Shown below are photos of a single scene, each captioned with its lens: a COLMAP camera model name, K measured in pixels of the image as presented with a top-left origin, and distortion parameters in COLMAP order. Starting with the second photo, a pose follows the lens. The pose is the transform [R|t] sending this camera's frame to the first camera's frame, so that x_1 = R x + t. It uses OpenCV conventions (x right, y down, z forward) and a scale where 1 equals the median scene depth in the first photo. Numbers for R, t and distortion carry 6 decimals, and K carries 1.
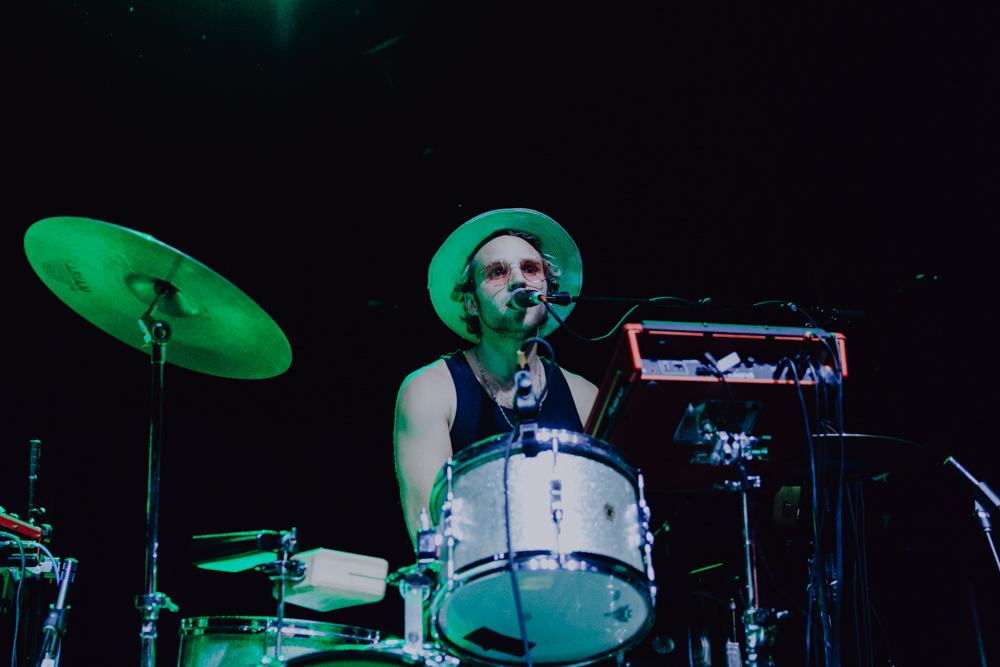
lens RADIAL K [[1618.7, 0, 499.4], [0, 1618.7, 314.0], [0, 0, 1]] dist [0.061658, 0.000000]
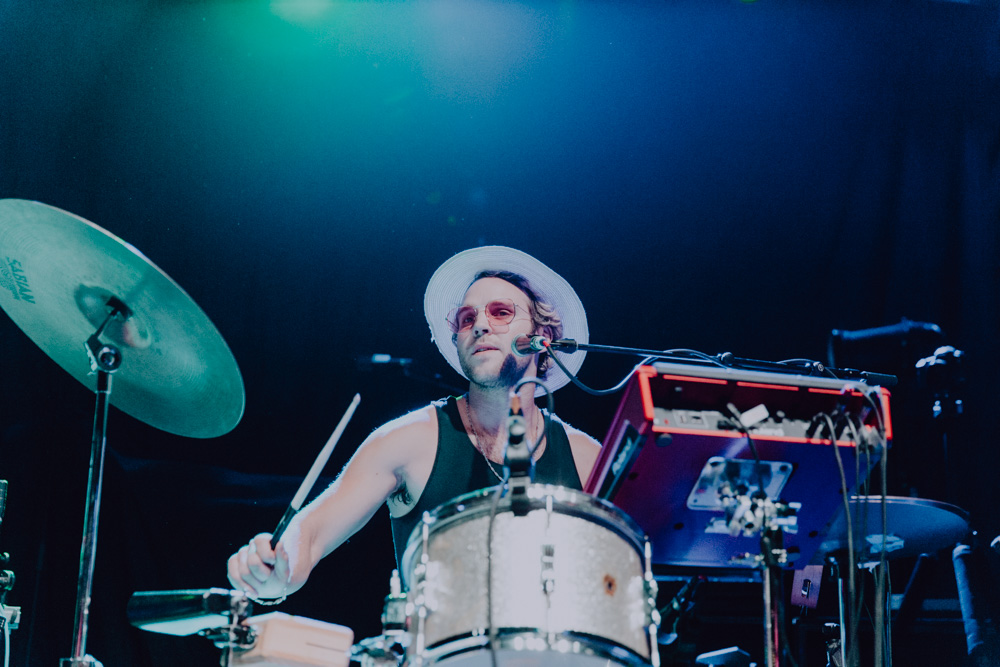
lens RADIAL K [[1513.5, 0, 495.9], [0, 1513.5, 349.0], [0, 0, 1]] dist [0.042285, 0.000000]
pose [[0.999147, 0.038576, -0.014724, 0.014308], [-0.038942, 0.998917, -0.025448, 0.019960], [0.013726, 0.026000, 0.999568, 0.190765]]
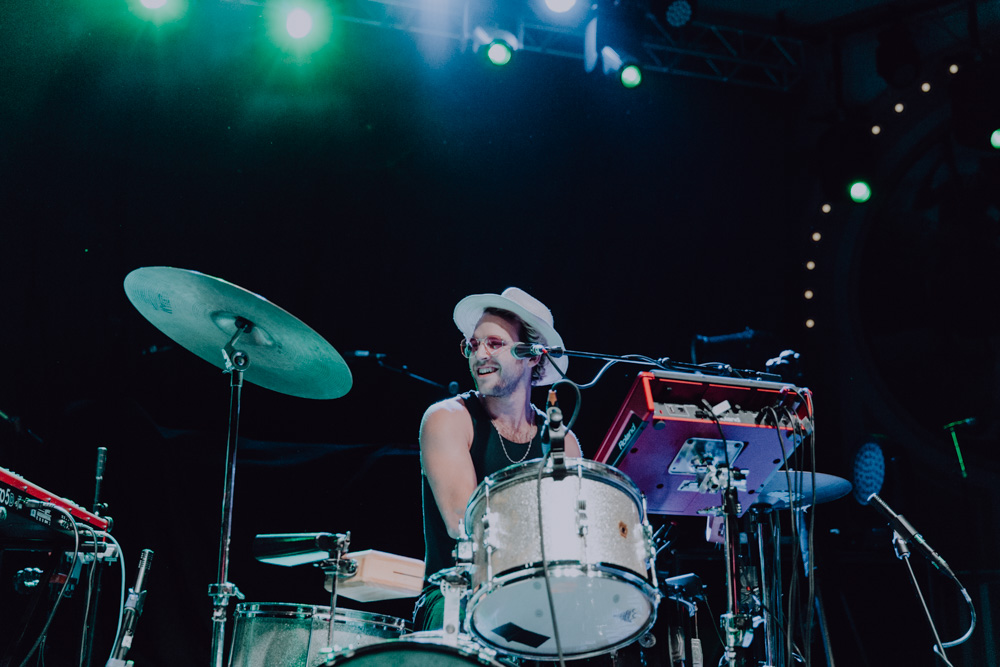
lens RADIAL K [[1176.7, 0, 503.0], [0, 1176.7, 340.8], [0, 0, 1]] dist [0.028344, 0.000000]
pose [[0.995631, 0.051652, 0.077788, -0.090513], [-0.049479, 0.998336, -0.029607, 0.013660], [-0.079188, 0.025629, 0.996530, 0.137904]]
